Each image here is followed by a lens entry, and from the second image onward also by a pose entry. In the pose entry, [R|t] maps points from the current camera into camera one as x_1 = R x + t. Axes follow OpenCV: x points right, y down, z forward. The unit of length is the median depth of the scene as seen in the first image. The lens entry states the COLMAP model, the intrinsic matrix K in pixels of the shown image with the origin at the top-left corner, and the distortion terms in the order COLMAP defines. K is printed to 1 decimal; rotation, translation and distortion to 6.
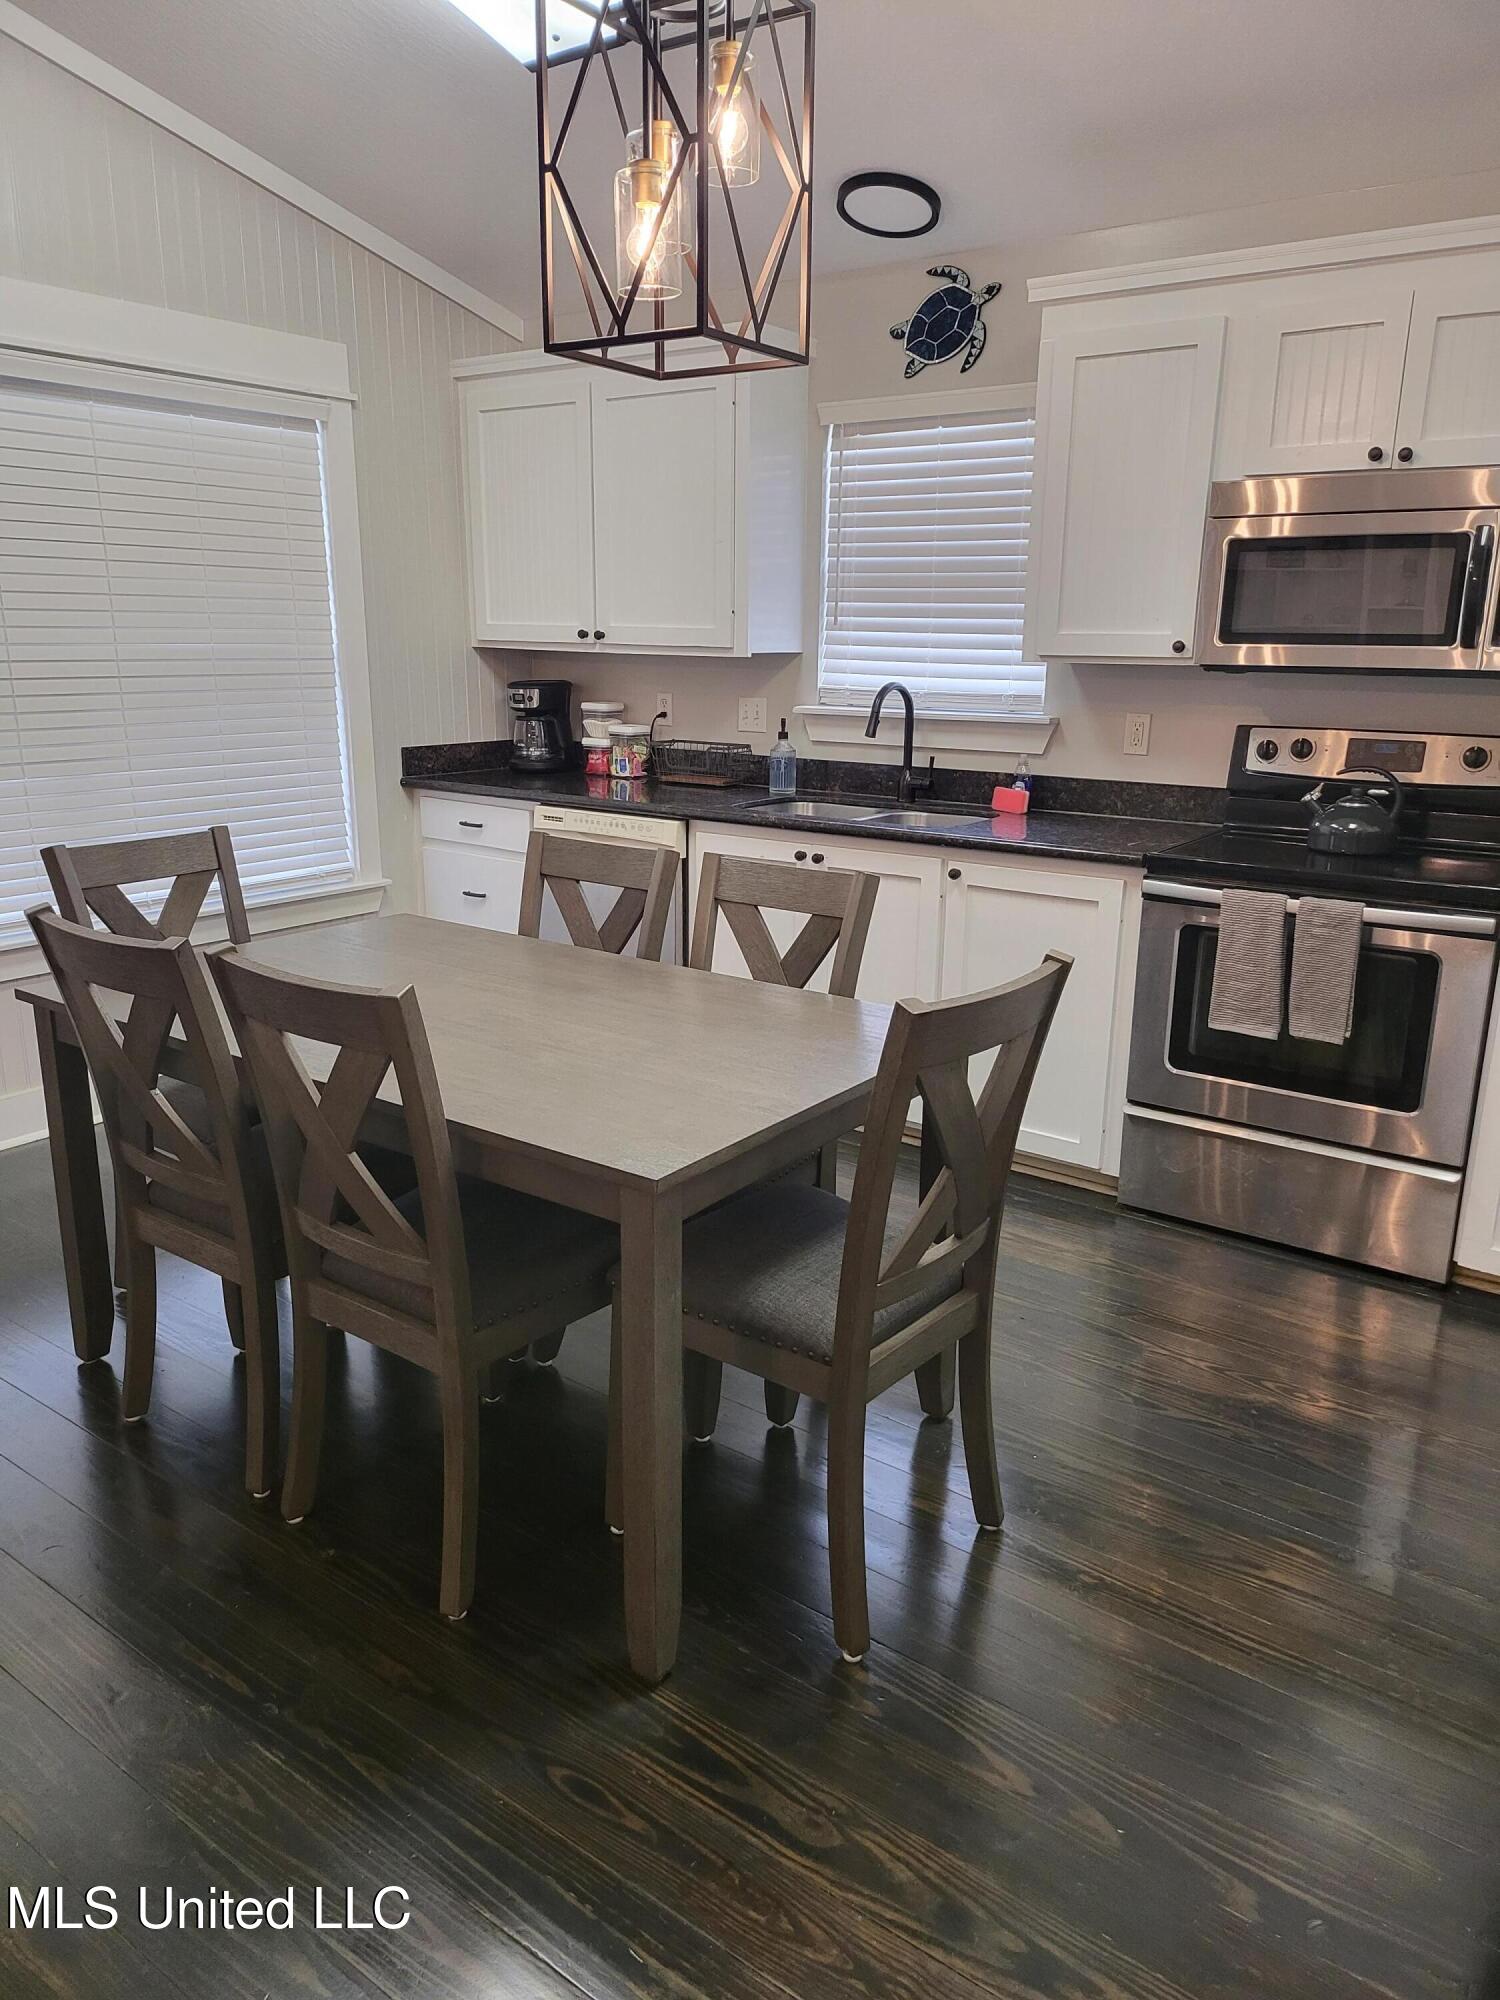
lens RADIAL K [[1390.7, 0, 750.0], [0, 1390.7, 1000.0], [0, 0, 1]] dist [0.060212, -0.077157]
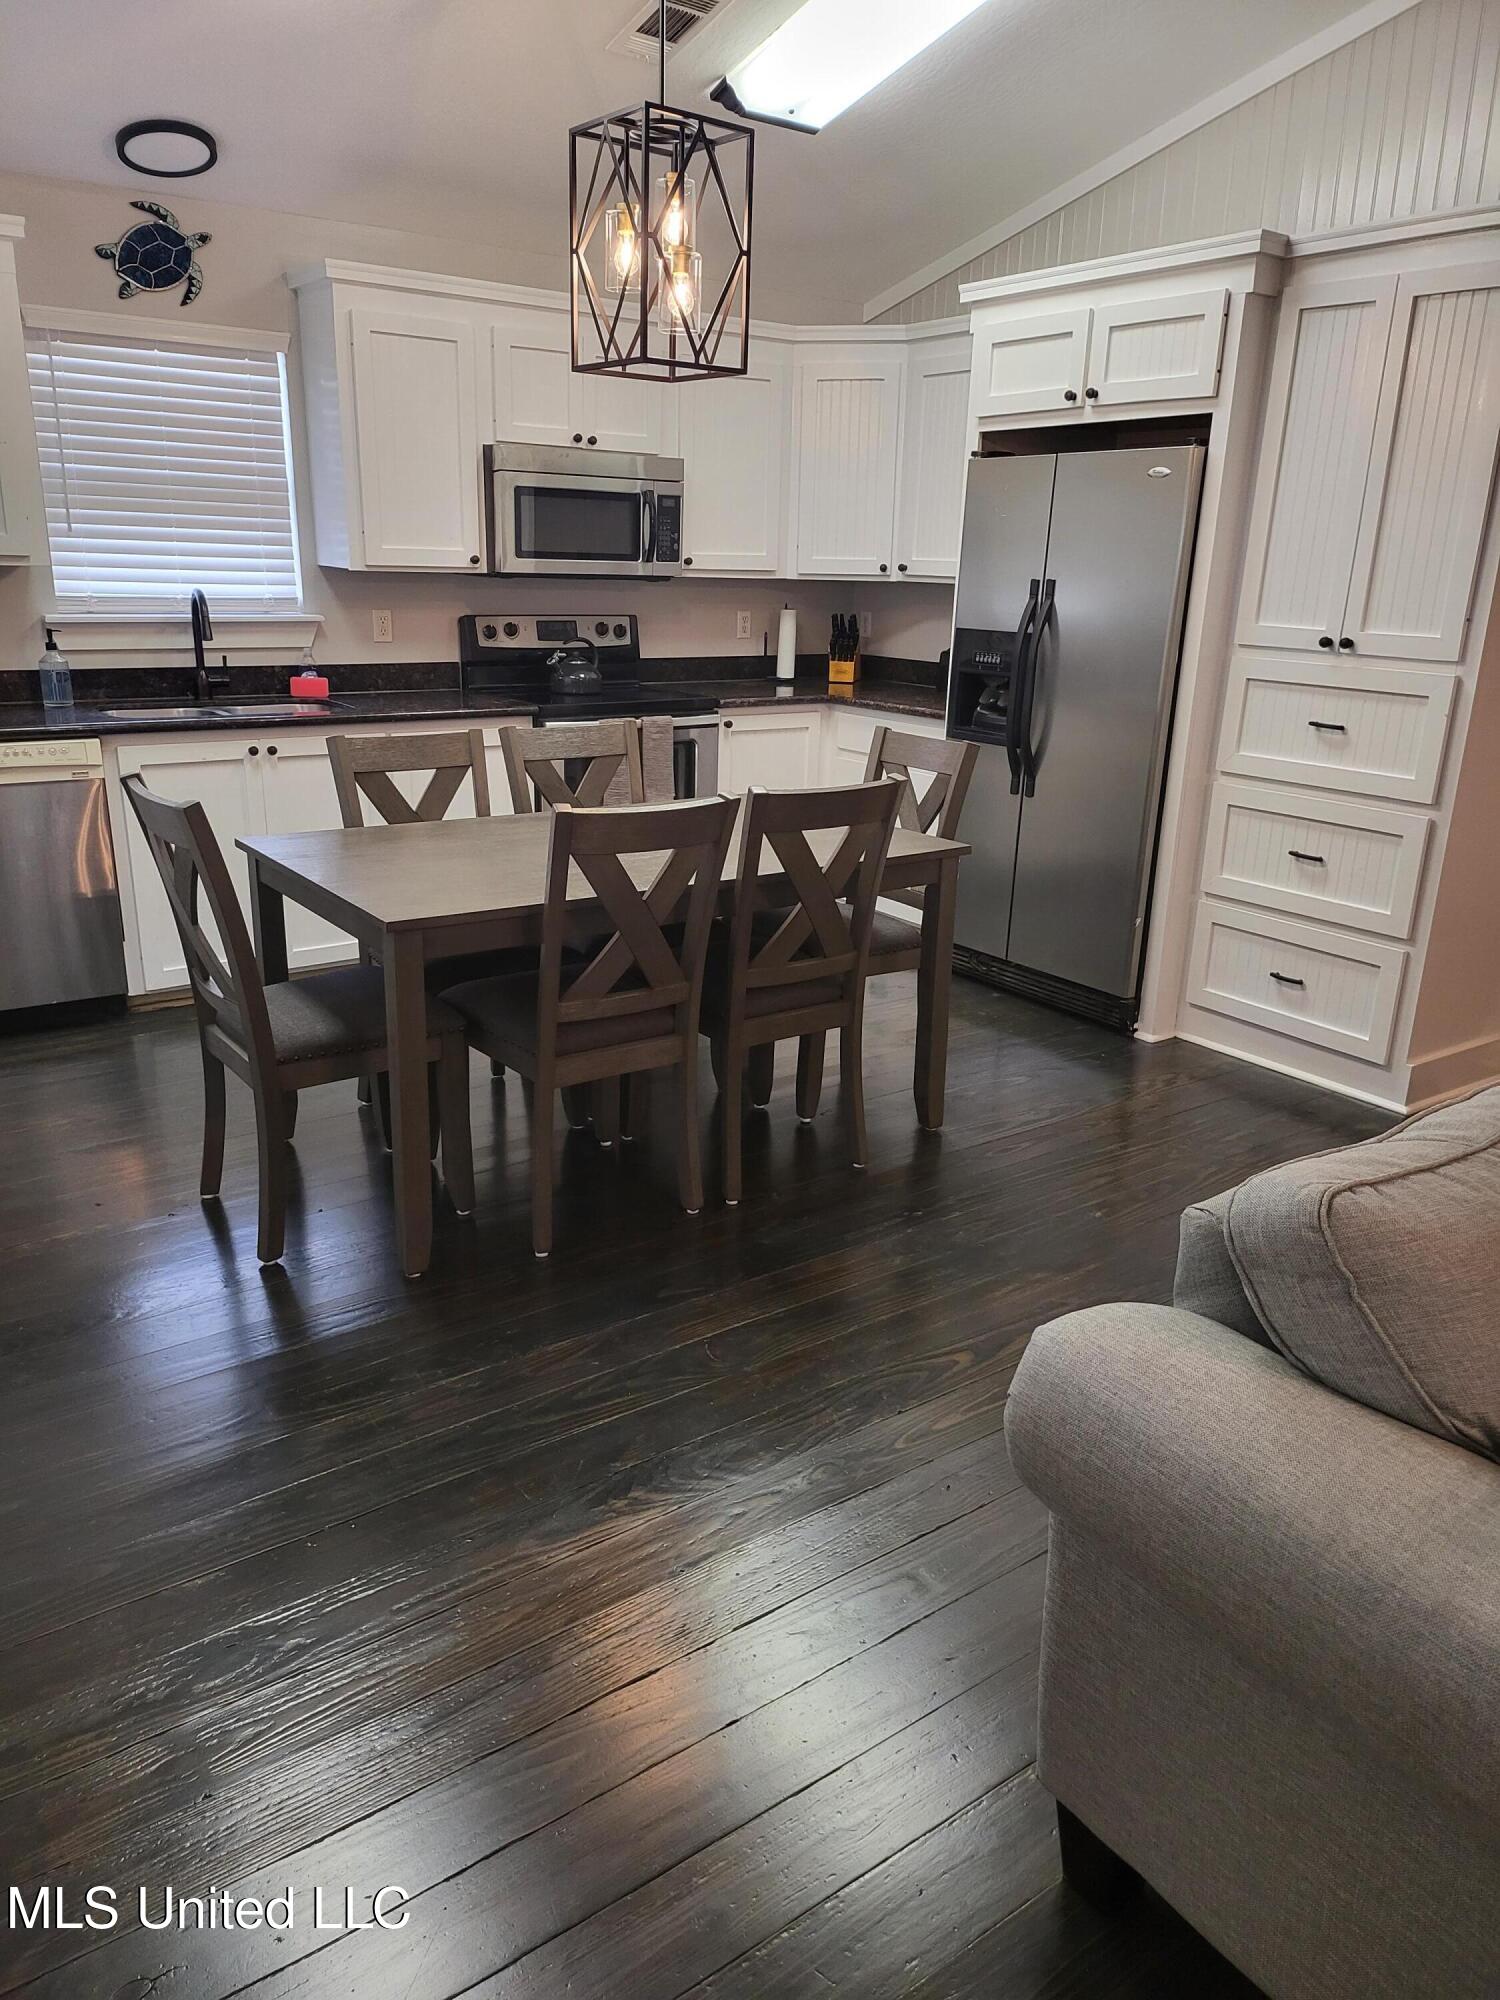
lens RADIAL K [[1399.6, 0, 728.3], [0, 1399.6, 994.3], [0, 0, 1]] dist [0.057332, -0.080169]
pose [[0.311172, -0.286715, 0.906072, -0.855946], [0.223125, 0.948797, 0.223607, -0.081552], [-0.923790, 0.132587, 0.359212, 0.263640]]
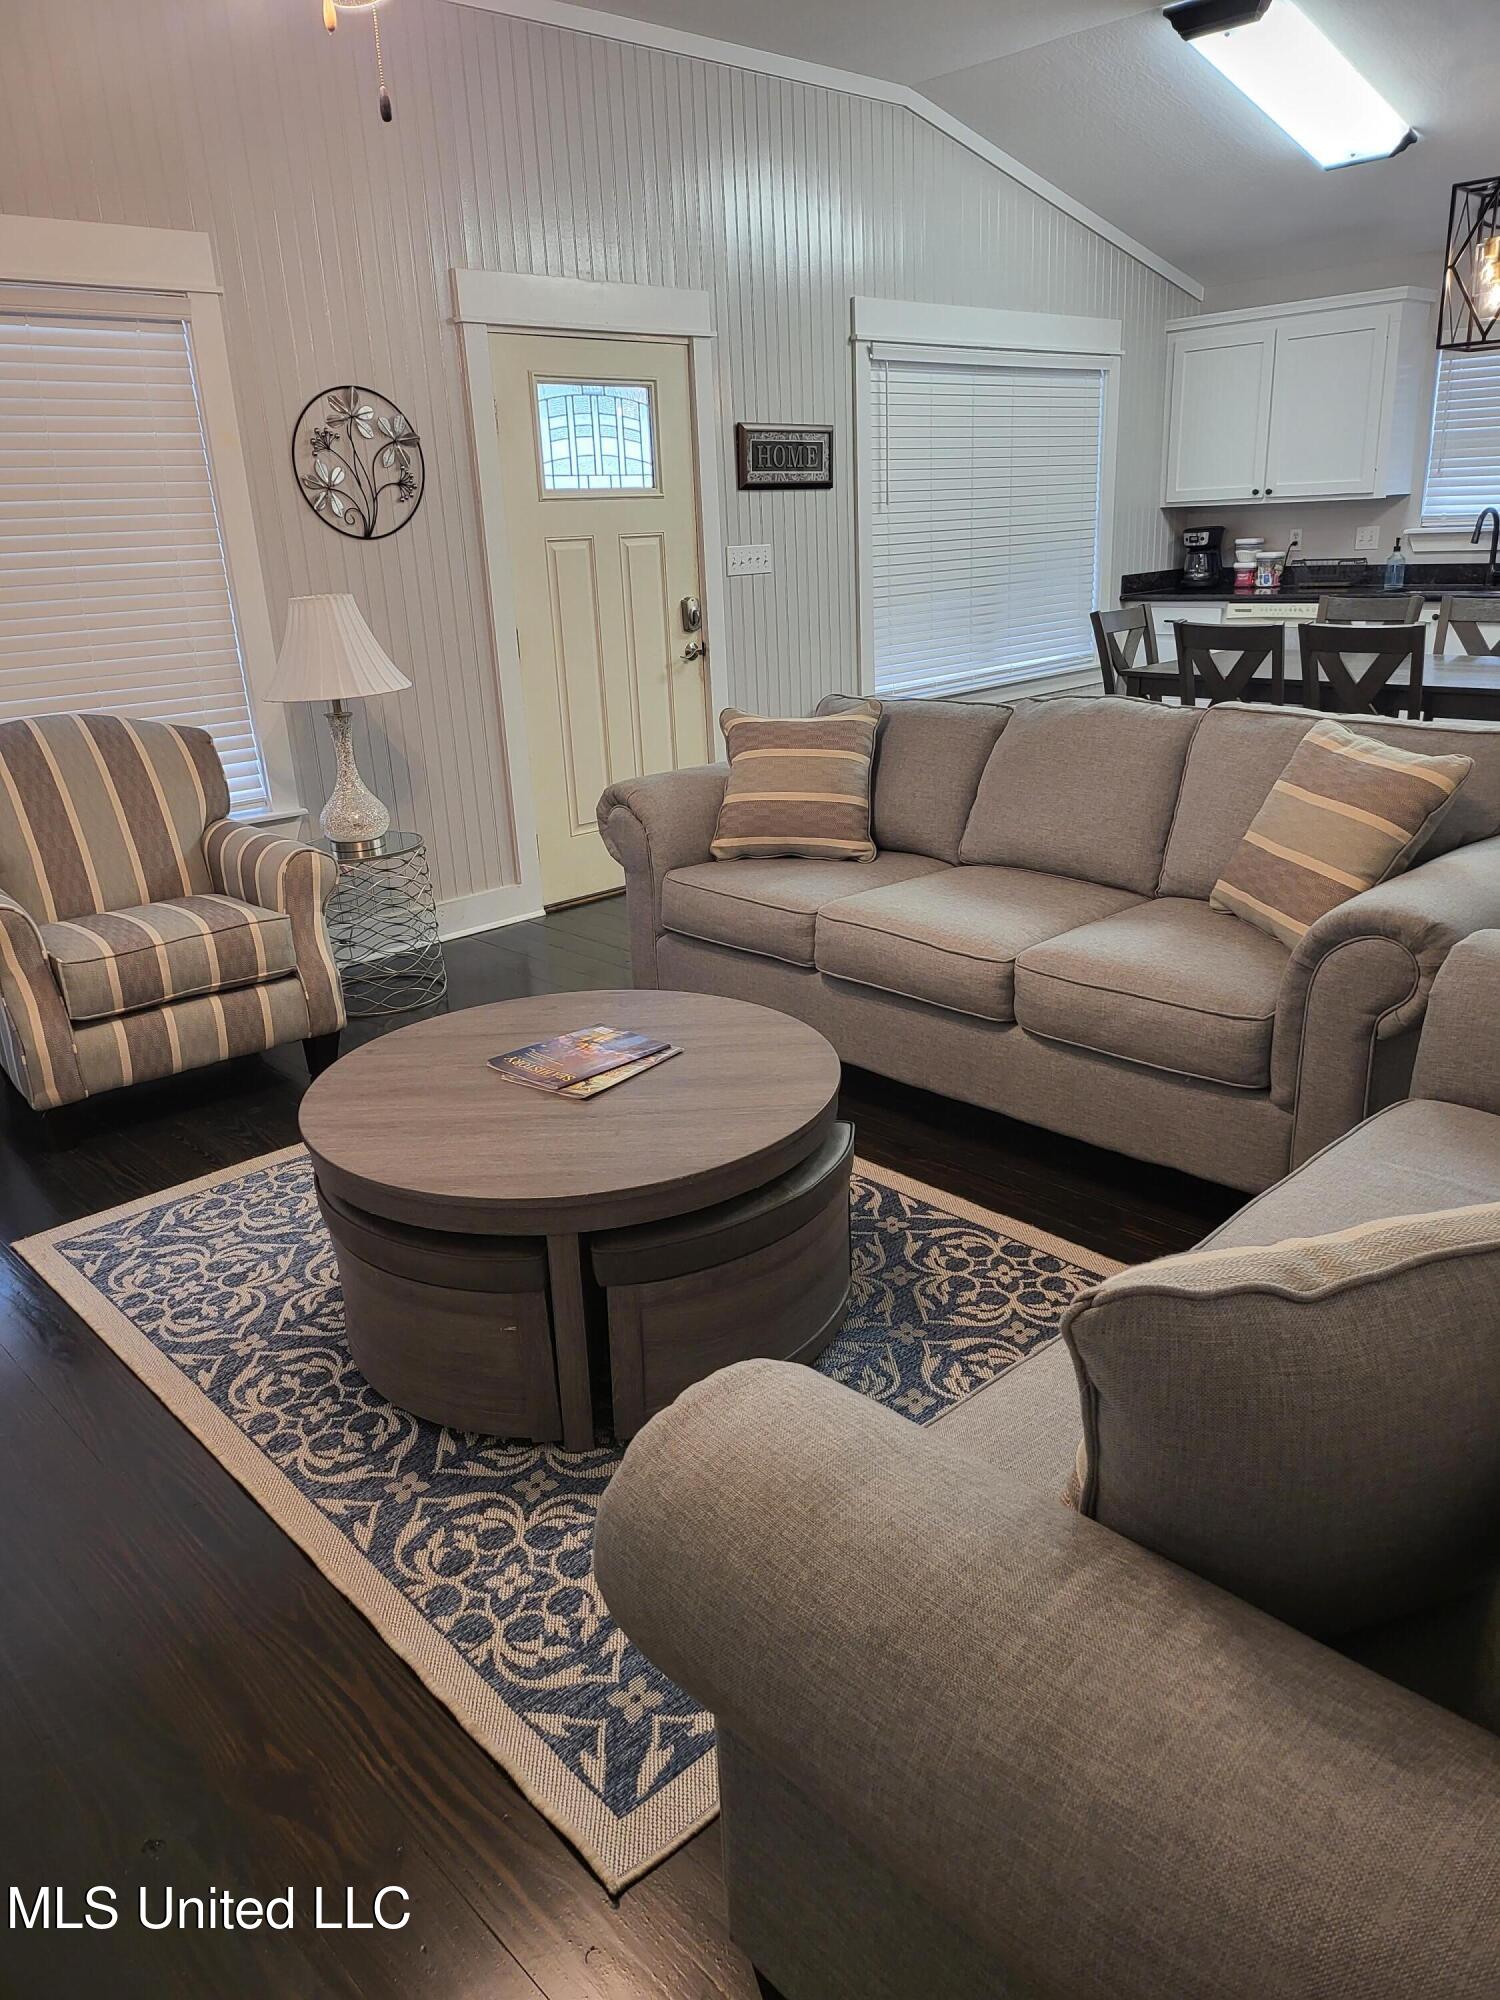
lens RADIAL K [[1390.7, 0, 750.0], [0, 1390.7, 1000.0], [0, 0, 1]] dist [0.060212, -0.077157]
pose [[0.982160, 0.003153, -0.188022, -0.418393], [0.011557, 0.996957, 0.077089, 0.194687], [0.187693, -0.077886, 0.979135, -0.758841]]
